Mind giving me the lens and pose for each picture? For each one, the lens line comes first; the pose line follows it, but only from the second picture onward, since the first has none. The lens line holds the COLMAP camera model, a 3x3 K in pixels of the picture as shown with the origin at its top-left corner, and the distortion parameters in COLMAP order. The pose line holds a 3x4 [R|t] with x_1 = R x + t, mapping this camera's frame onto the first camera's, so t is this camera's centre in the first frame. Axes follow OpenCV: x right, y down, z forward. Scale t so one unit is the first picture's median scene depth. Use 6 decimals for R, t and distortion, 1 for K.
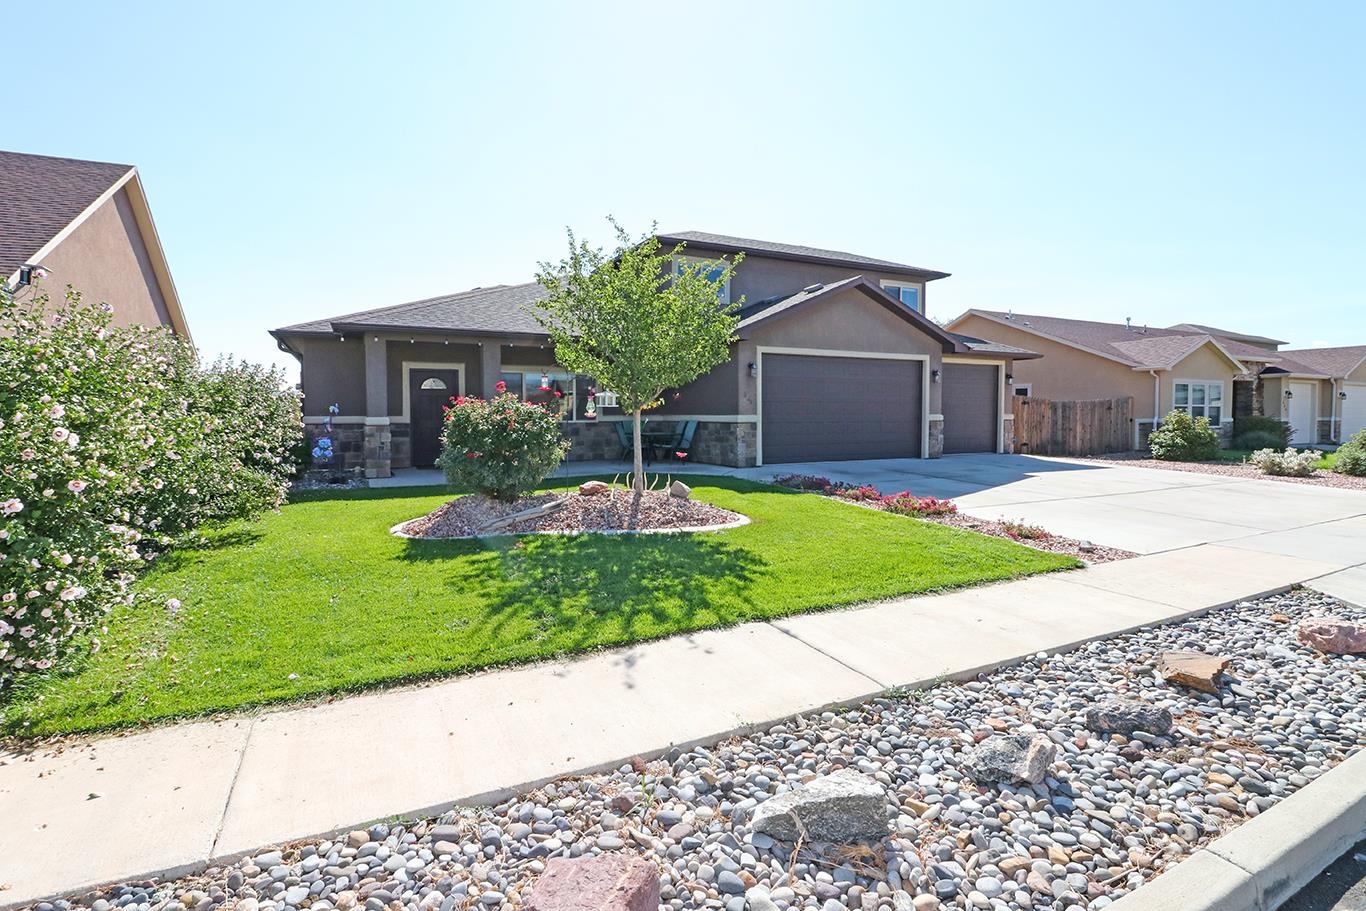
lens RADIAL K [[646.7, 0, 679.6], [0, 646.7, 444.7], [0, 0, 1]] dist [-0.013822, -0.001480]
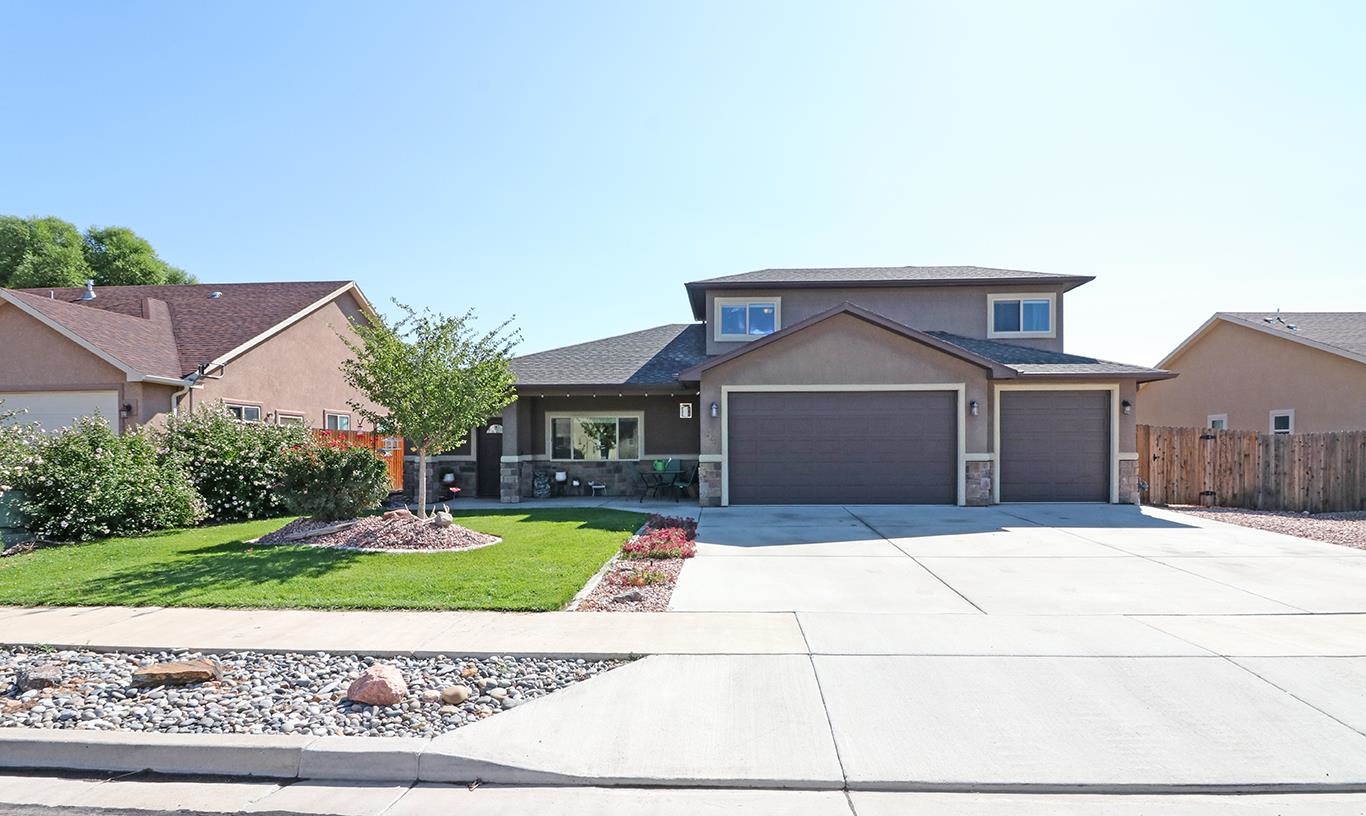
lens RADIAL K [[666.9, 0, 722.3], [0, 666.9, 469.3], [0, 0, 1]] dist [-0.016043, -0.001400]
pose [[0.881226, 0.011175, -0.472563, 0.520430], [-0.020318, 0.999692, -0.014249, -0.007614], [0.472258, 0.022159, 0.881182, 0.086453]]
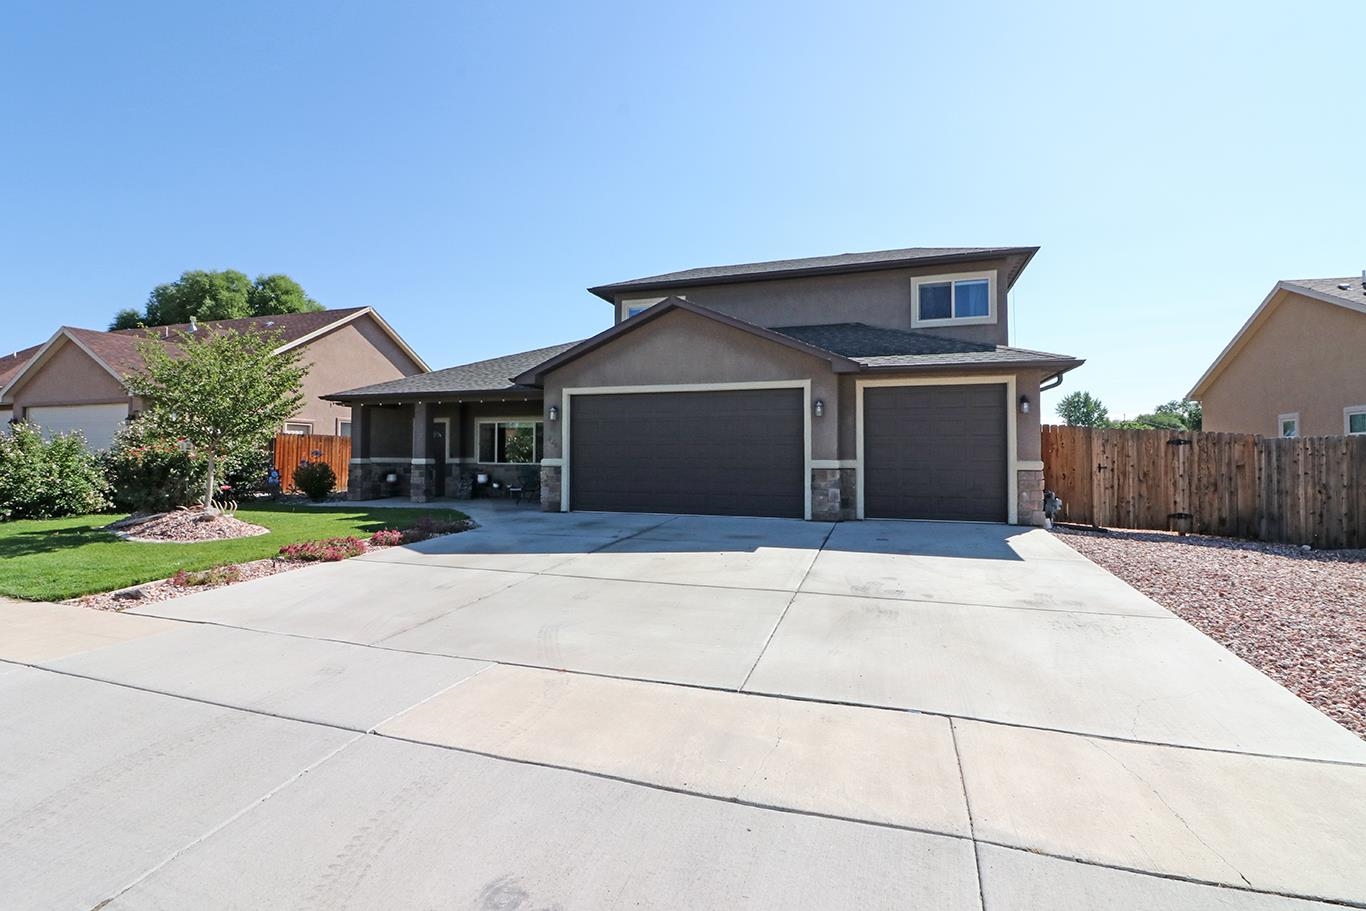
lens RADIAL K [[646.7, 0, 685.4], [0, 646.7, 455.8], [0, 0, 1]] dist [-0.013822, -0.001480]
pose [[0.705948, 0.003824, -0.708253, 0.810546], [-0.040119, 0.998596, -0.034597, -0.020809], [0.707126, 0.052839, 0.705110, 0.384228]]
